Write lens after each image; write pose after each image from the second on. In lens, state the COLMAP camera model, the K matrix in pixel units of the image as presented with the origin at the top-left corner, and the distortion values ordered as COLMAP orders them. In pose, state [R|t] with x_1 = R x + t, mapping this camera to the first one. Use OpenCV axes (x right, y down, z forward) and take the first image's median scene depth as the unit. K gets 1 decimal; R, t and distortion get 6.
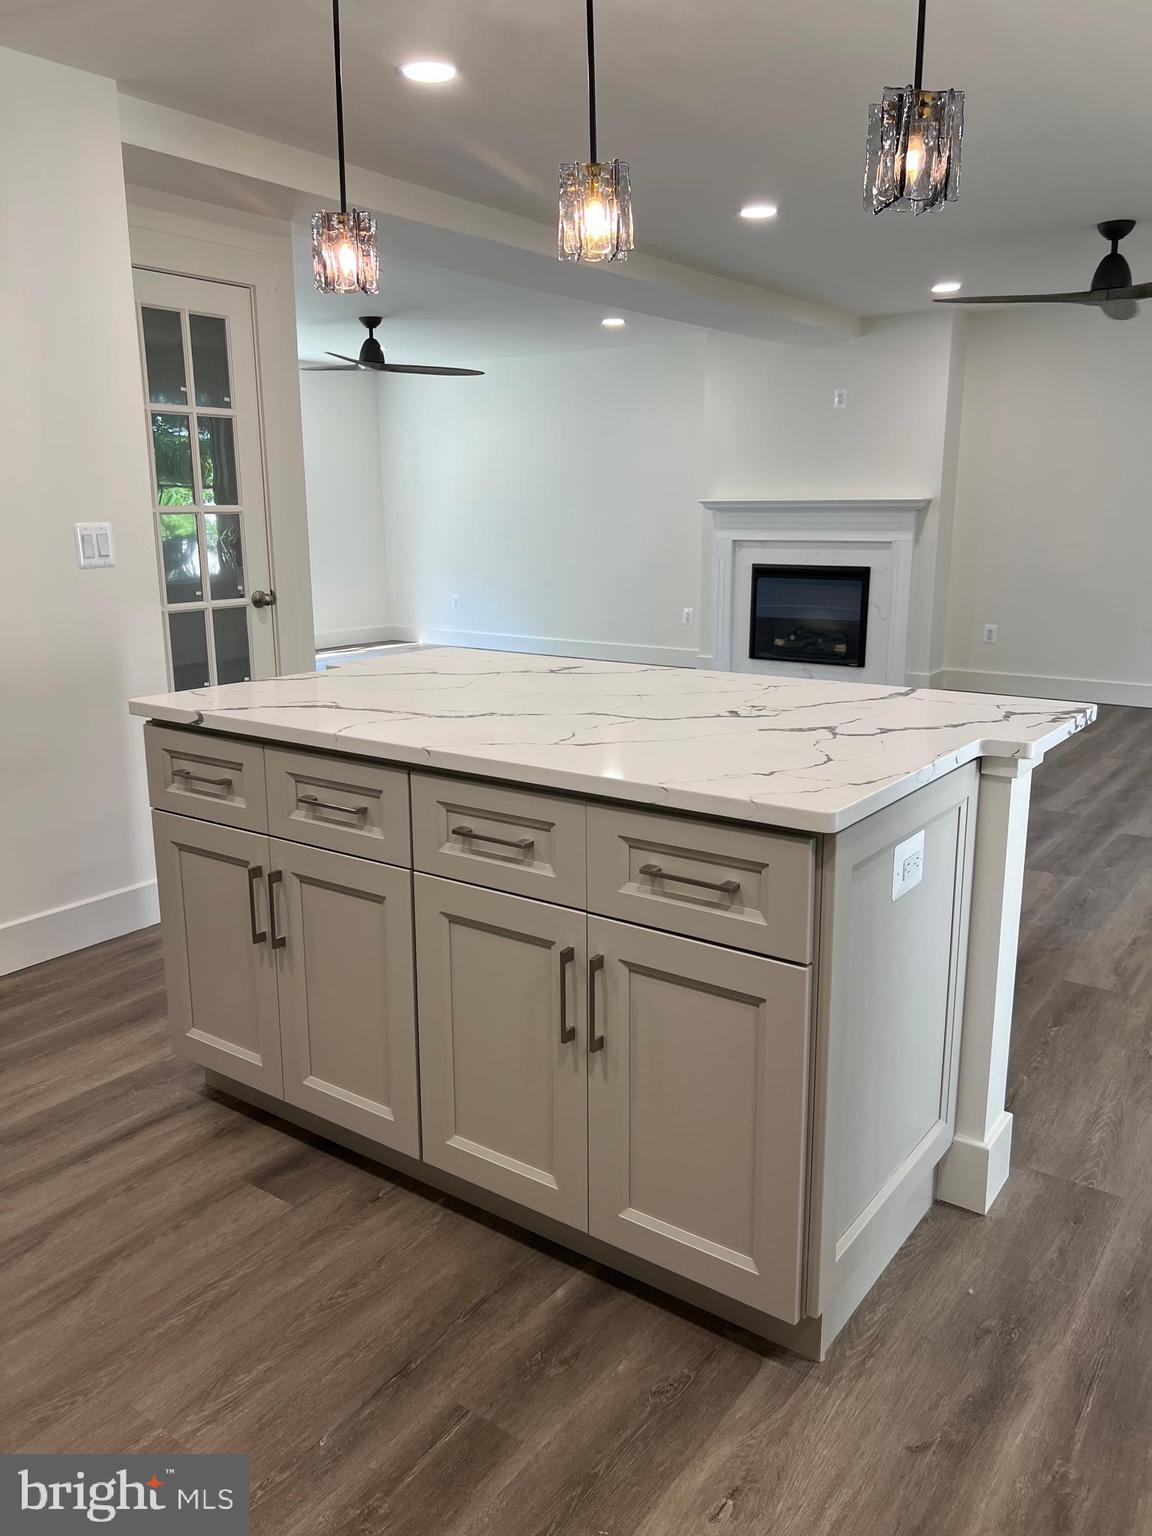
lens RADIAL K [[1160.4, 0, 581.5], [0, 1160.4, 761.6], [0, 0, 1]] dist [0.055125, -0.056570]
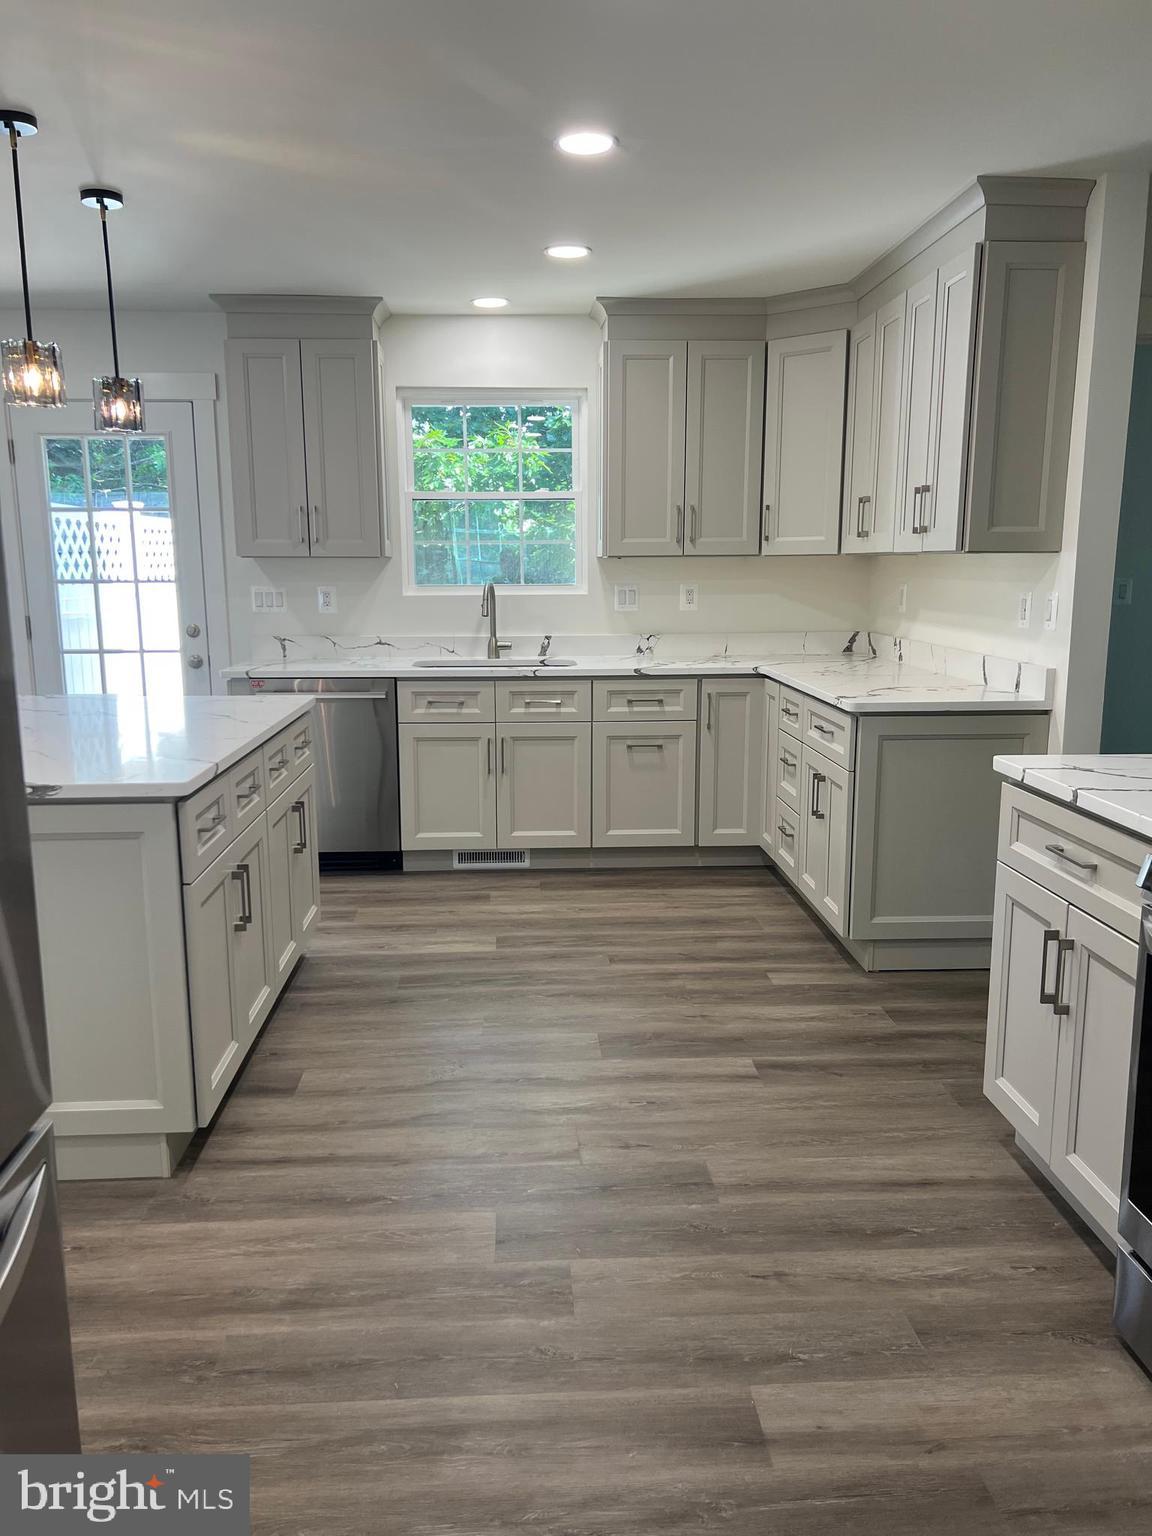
lens RADIAL K [[1160.4, 0, 575.5], [0, 1160.4, 772.0], [0, 0, 1]] dist [0.055125, -0.056570]
pose [[-0.630525, -0.129102, 0.765356, -1.296290], [0.177196, 0.936087, 0.303881, -0.289535], [-0.755671, 0.327223, -0.567350, 1.247673]]
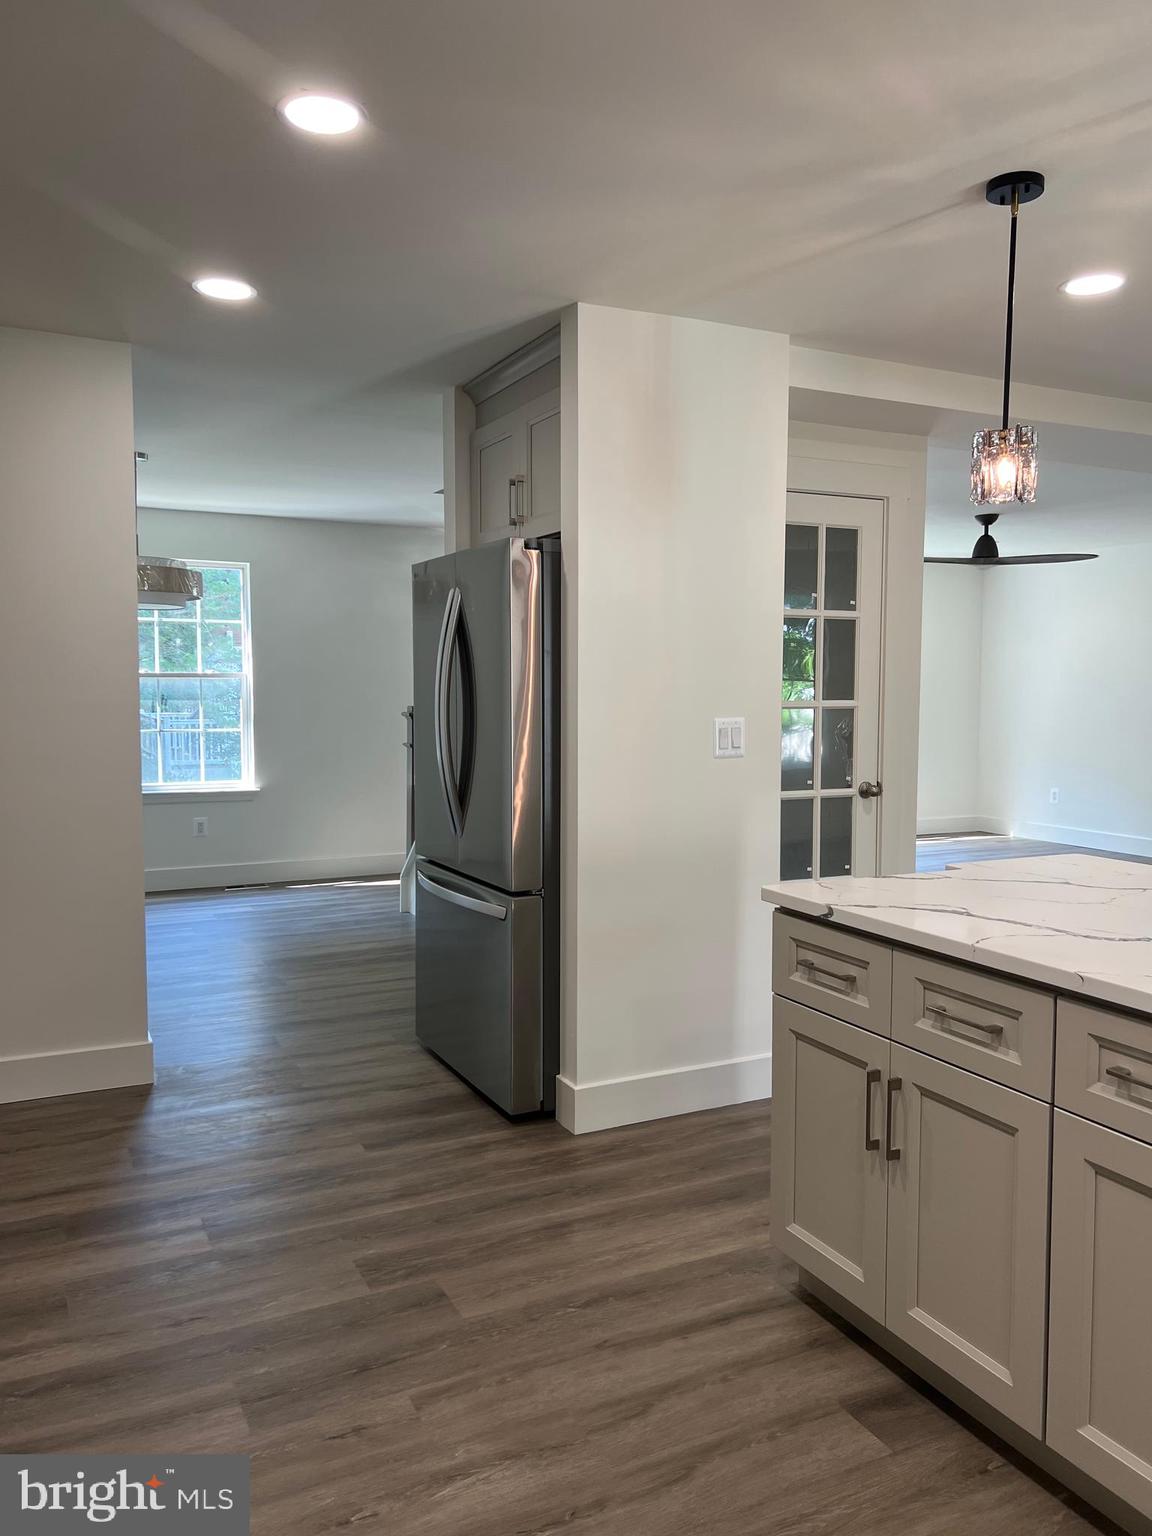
lens RADIAL K [[1160.4, 0, 588.0], [0, 1160.4, 766.1], [0, 0, 1]] dist [0.055125, -0.056570]
pose [[0.889119, 0.040112, -0.455915, -0.049407], [-0.107970, 0.986419, -0.123774, -0.012999], [0.444758, 0.159275, 0.881375, -0.013875]]
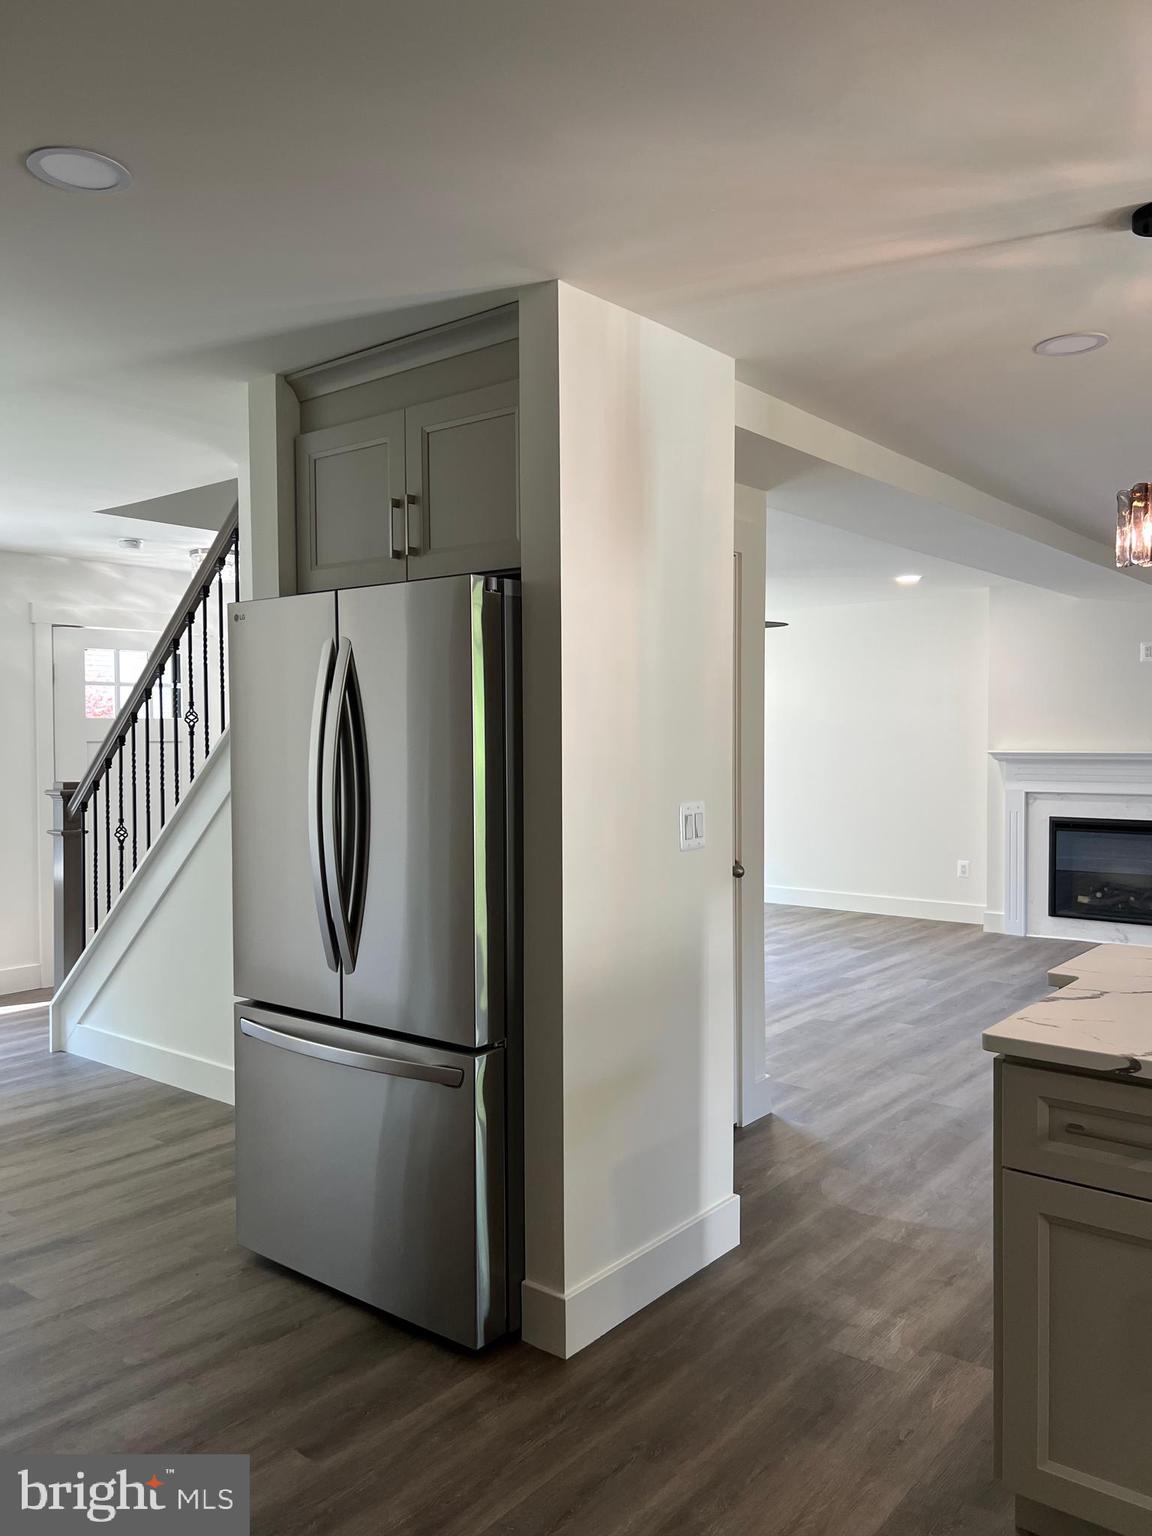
lens RADIAL K [[1160.4, 0, 598.7], [0, 1160.4, 772.2], [0, 0, 1]] dist [0.055125, -0.056570]
pose [[0.999124, 0.003441, -0.041702, -0.596221], [-0.011226, 0.982116, -0.187942, -0.071879], [0.040309, 0.188245, 0.981294, 0.130071]]
